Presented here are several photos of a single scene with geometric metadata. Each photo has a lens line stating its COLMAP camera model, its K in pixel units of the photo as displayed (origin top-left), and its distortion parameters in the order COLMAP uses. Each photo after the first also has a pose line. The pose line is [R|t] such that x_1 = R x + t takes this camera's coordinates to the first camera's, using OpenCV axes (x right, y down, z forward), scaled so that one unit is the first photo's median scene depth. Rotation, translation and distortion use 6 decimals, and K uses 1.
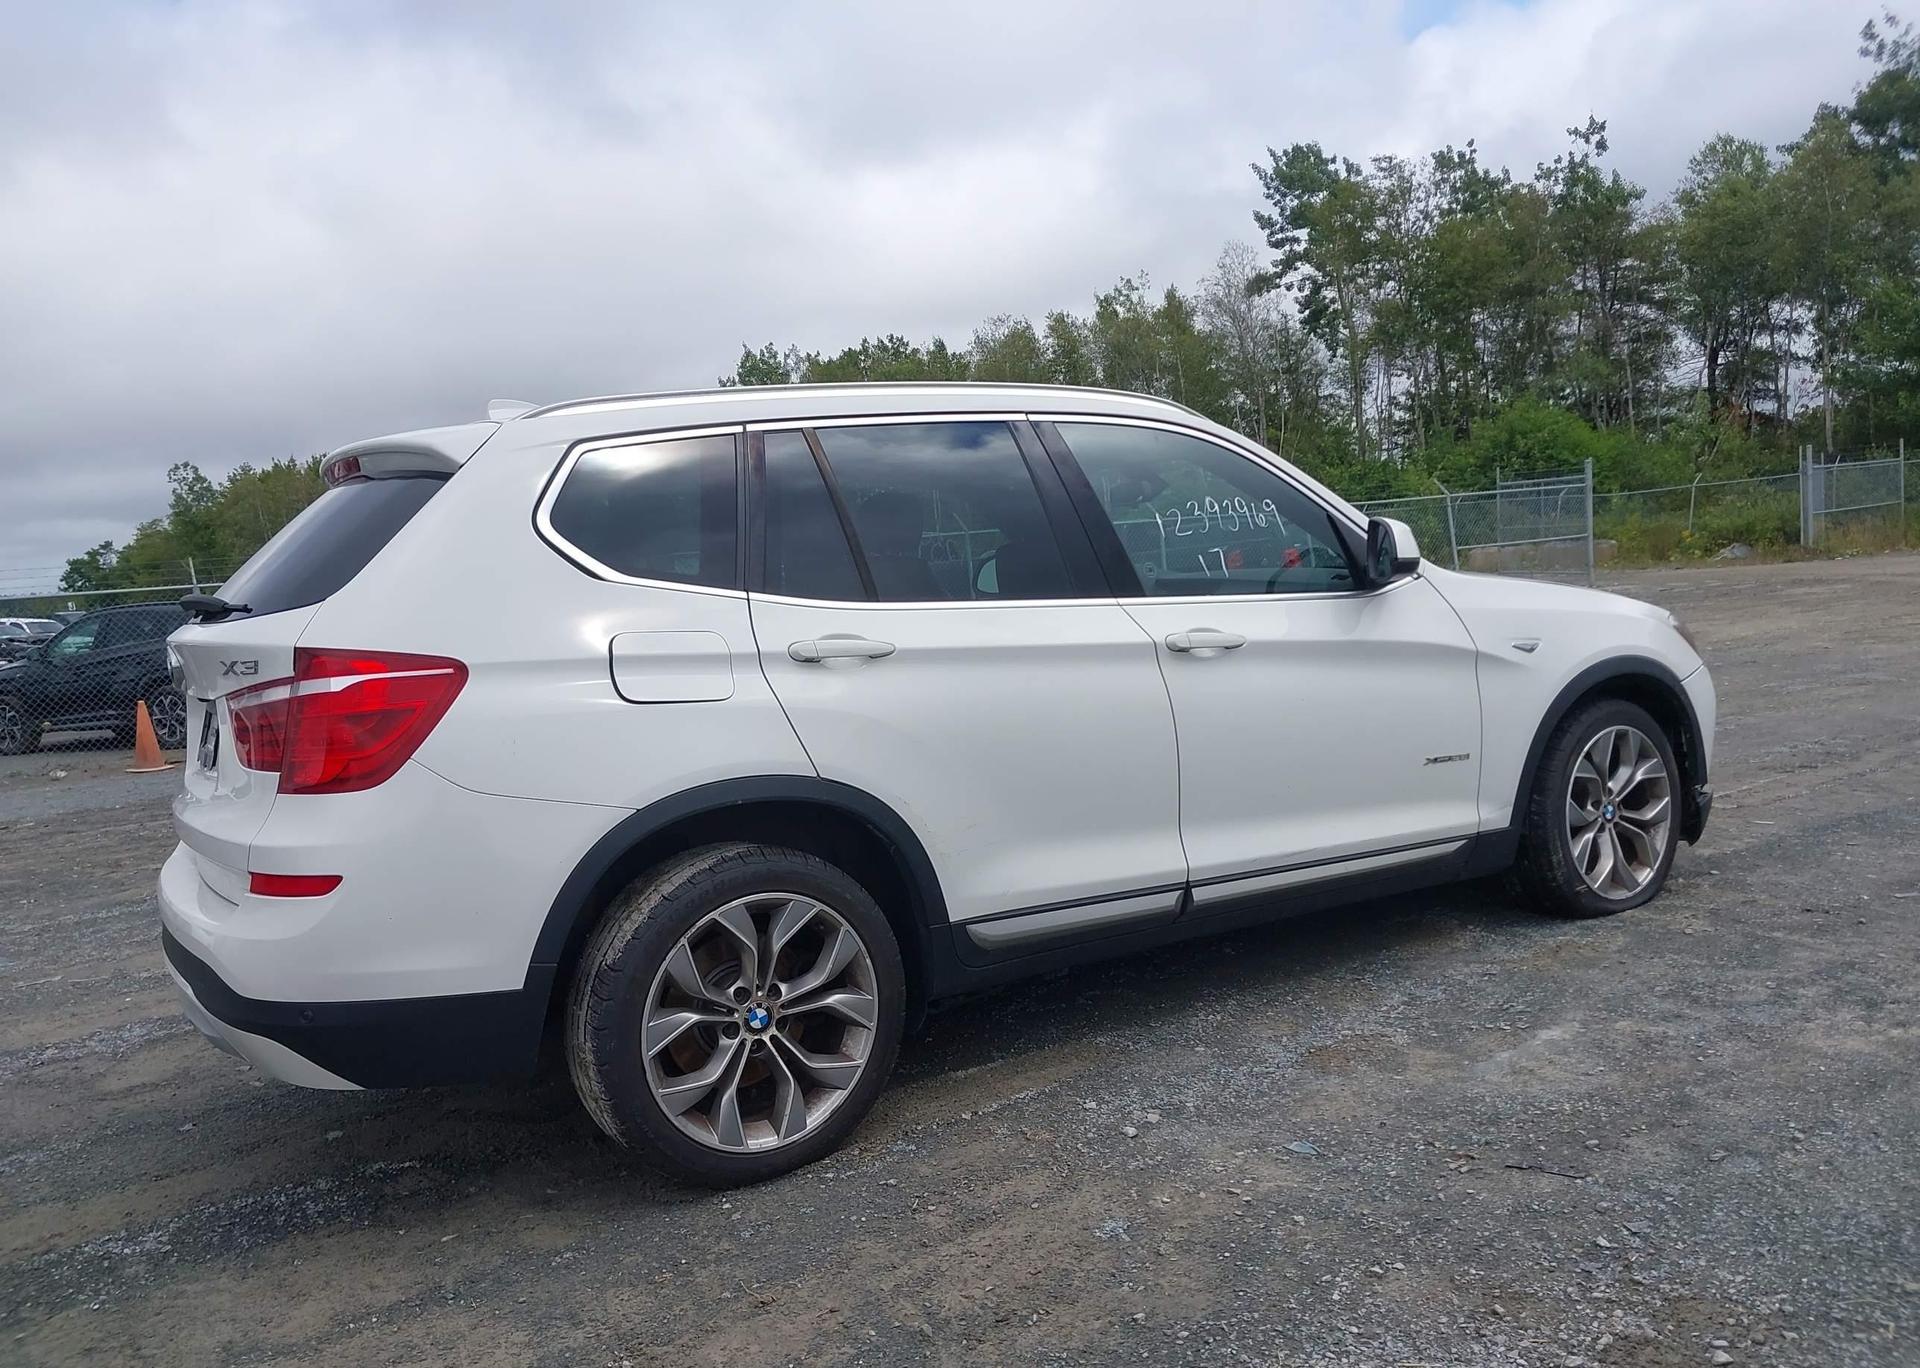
lens RADIAL K [[1499.3, 0, 956.1], [0, 1499.3, 760.9], [0, 0, 1]] dist [0.027961, -0.029394]
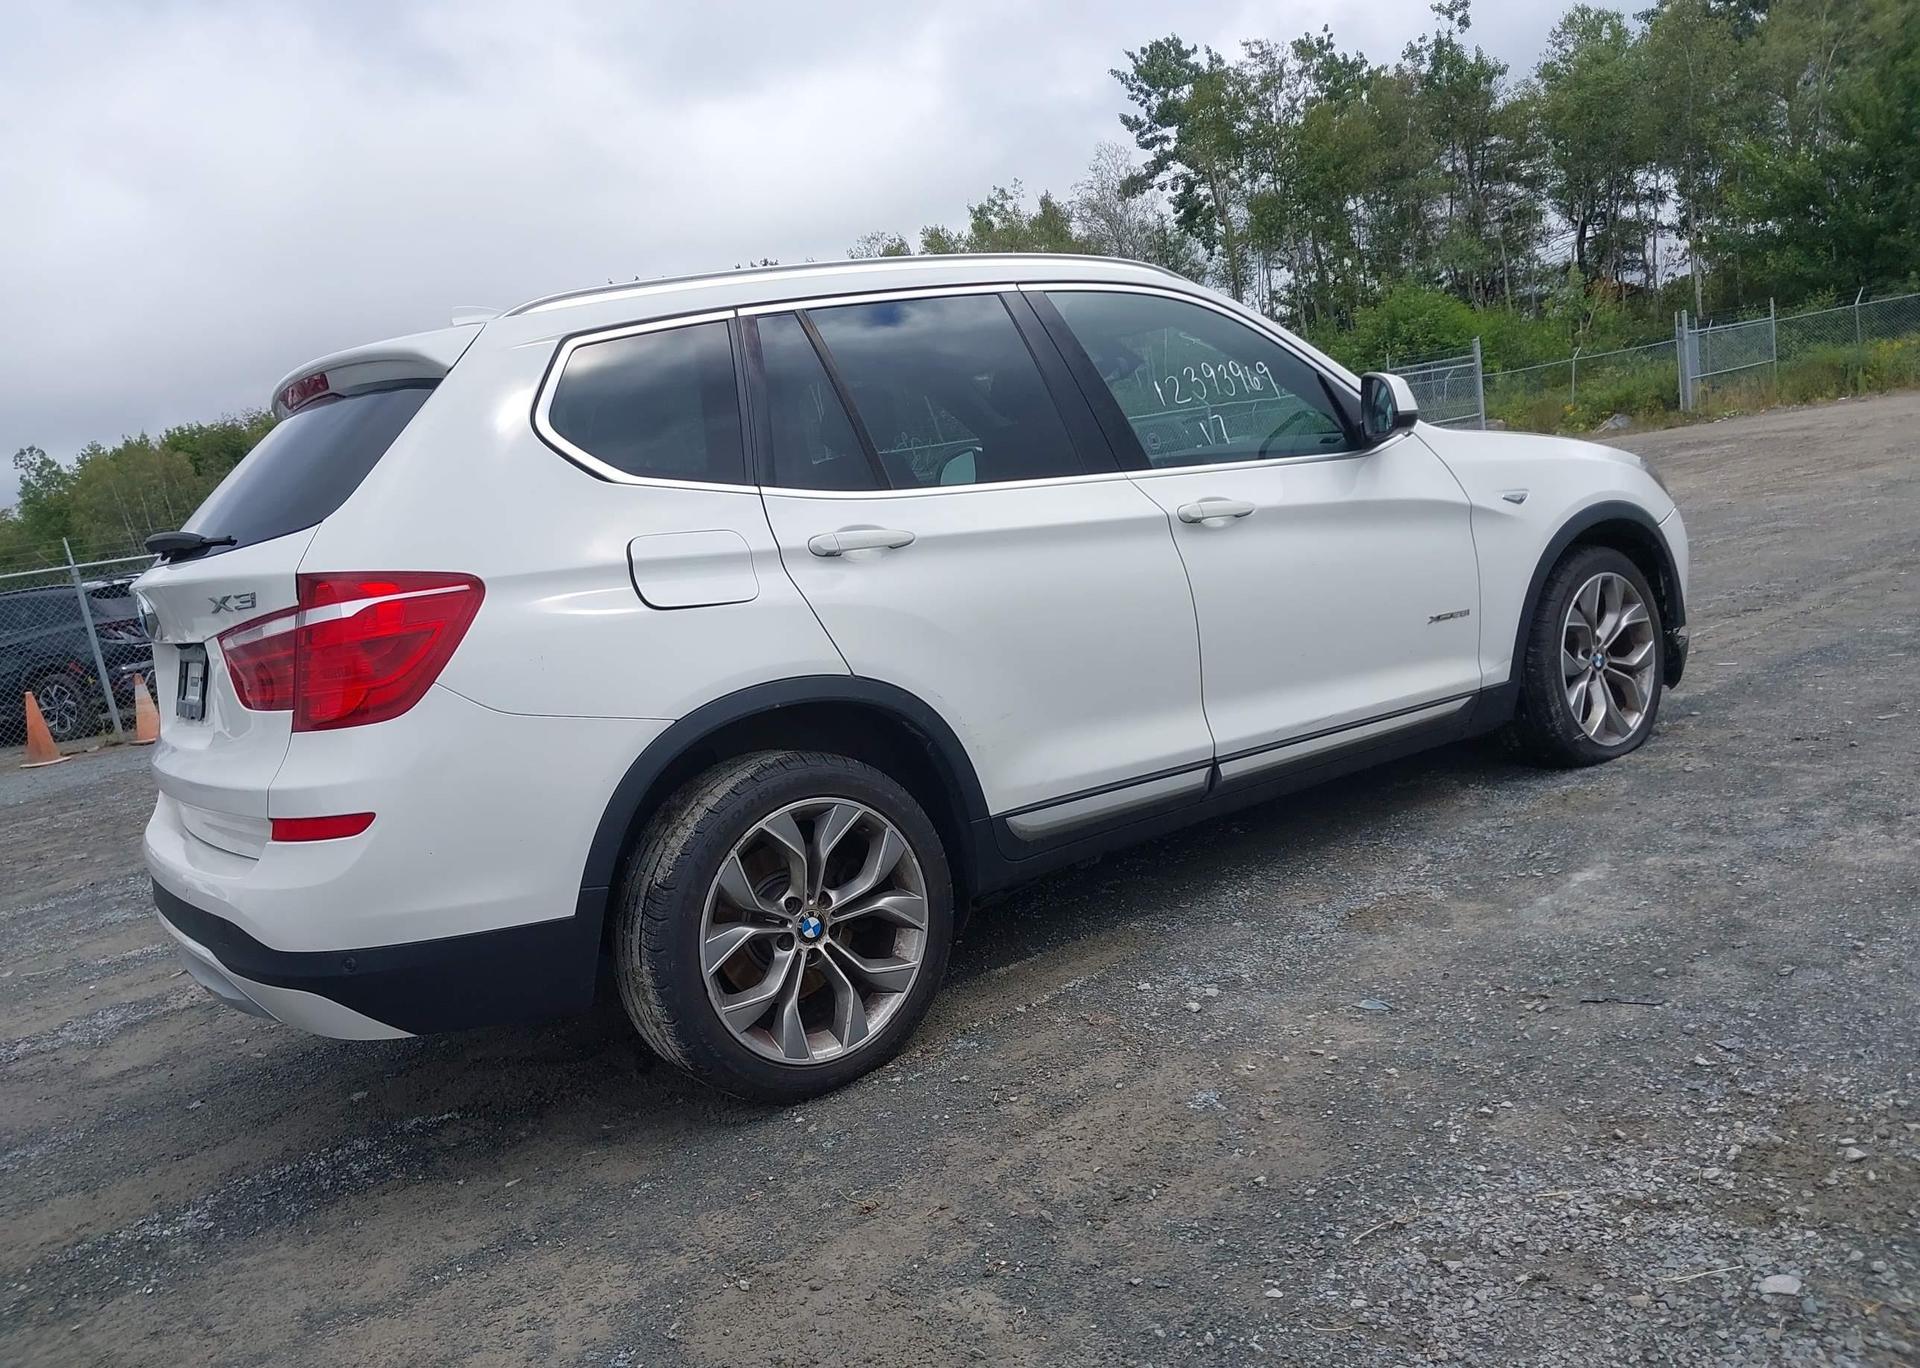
lens RADIAL K [[1499.3, 0, 965.4], [0, 1499.3, 768.0], [0, 0, 1]] dist [0.027961, -0.029394]
pose [[0.994244, -0.085957, 0.063949, -0.071943], [0.082514, 0.995089, 0.054667, 0.020075], [-0.068334, -0.049076, 0.996455, 0.028477]]
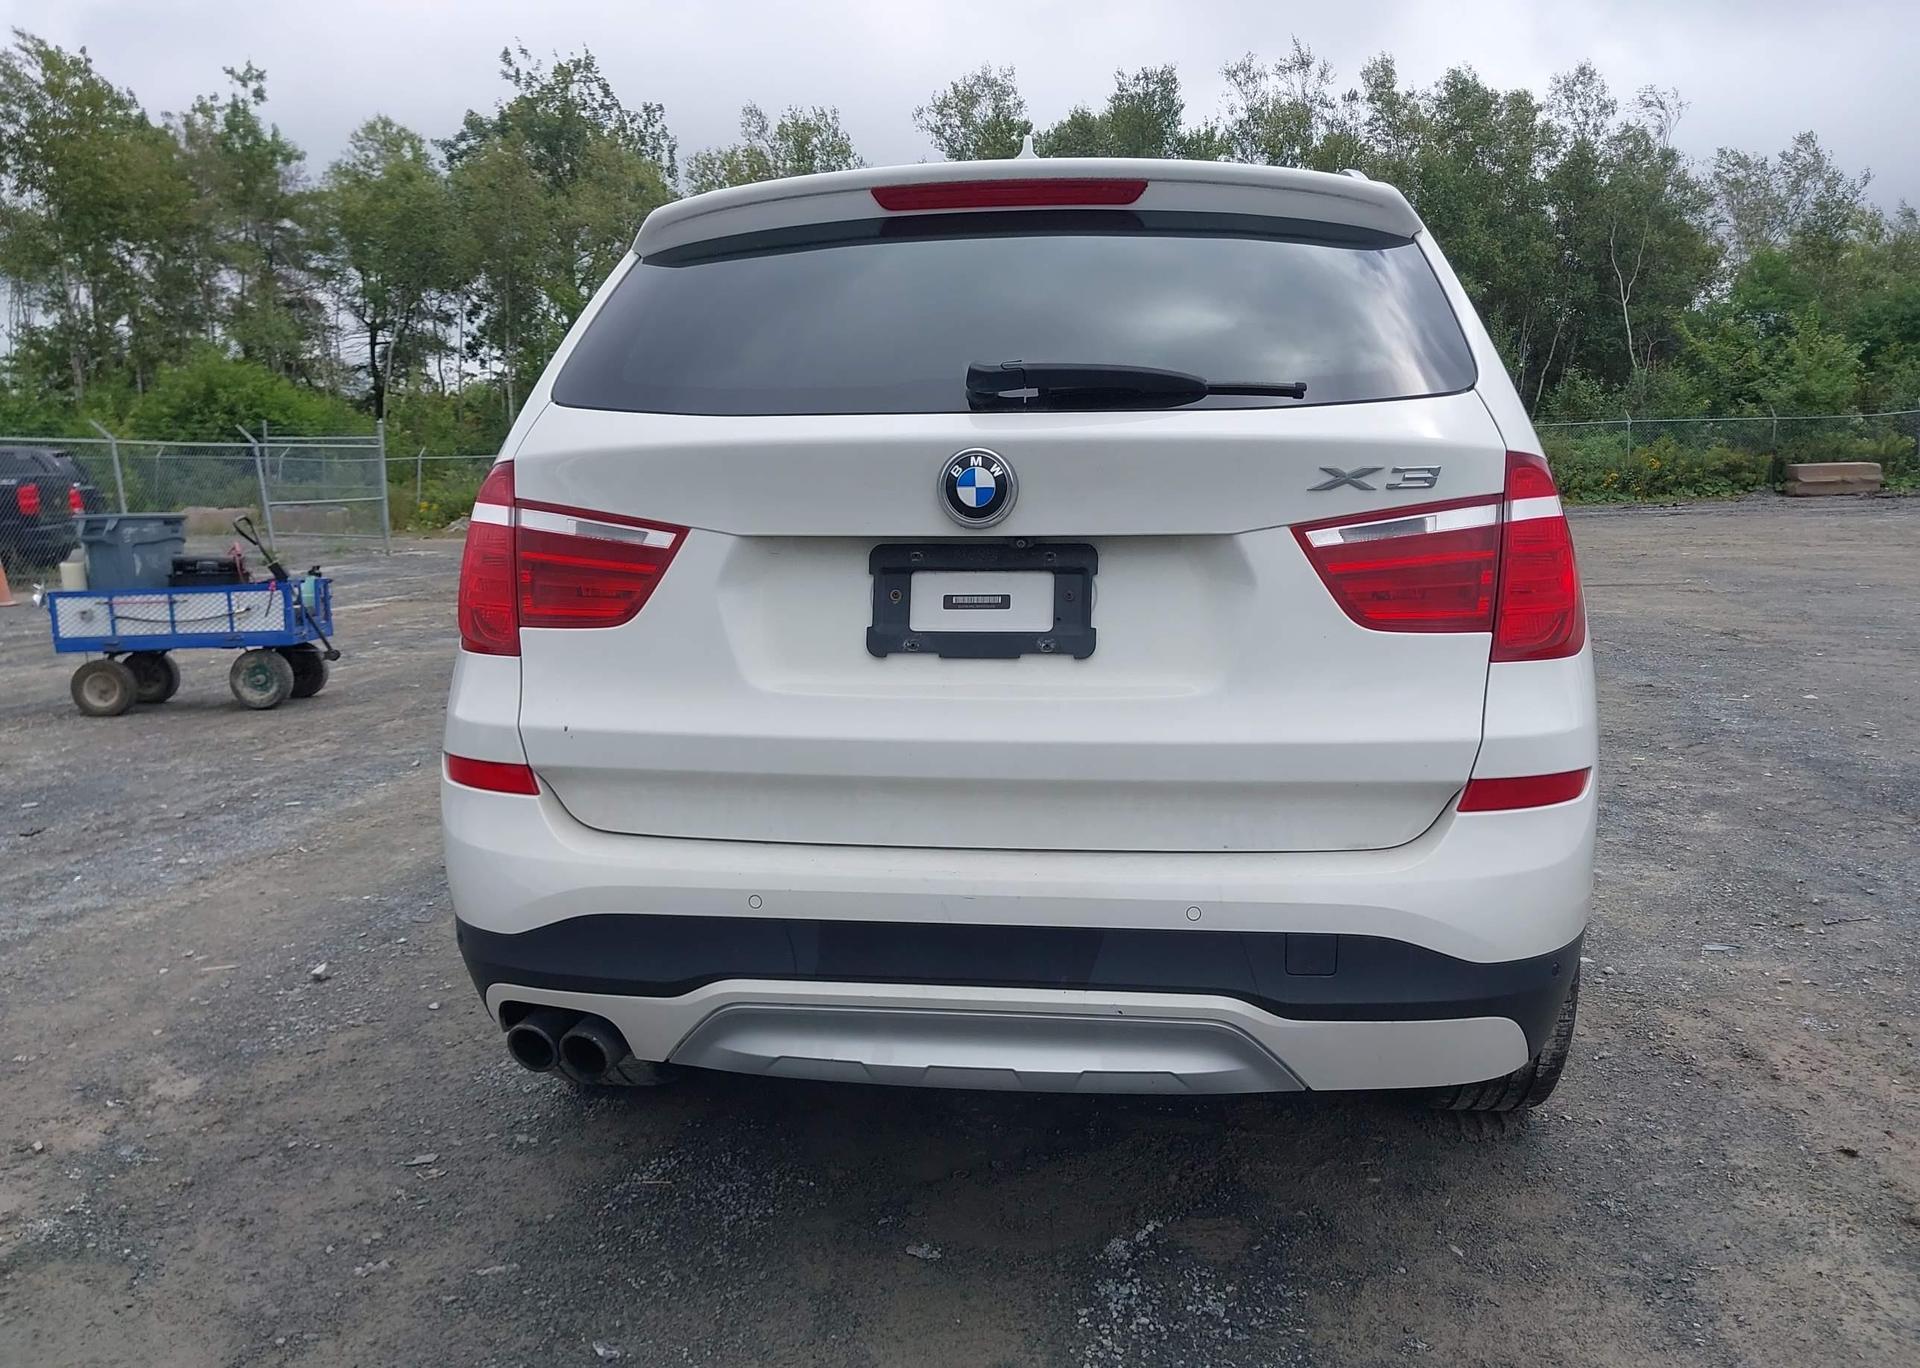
lens RADIAL K [[1499.3, 0, 993.3], [0, 1499.3, 760.6], [0, 0, 1]] dist [0.027961, -0.029394]
pose [[0.613869, -0.076046, 0.785737, -0.837425], [0.064866, 0.996842, 0.045799, 0.014647], [-0.786739, 0.022853, 0.616863, 0.560885]]
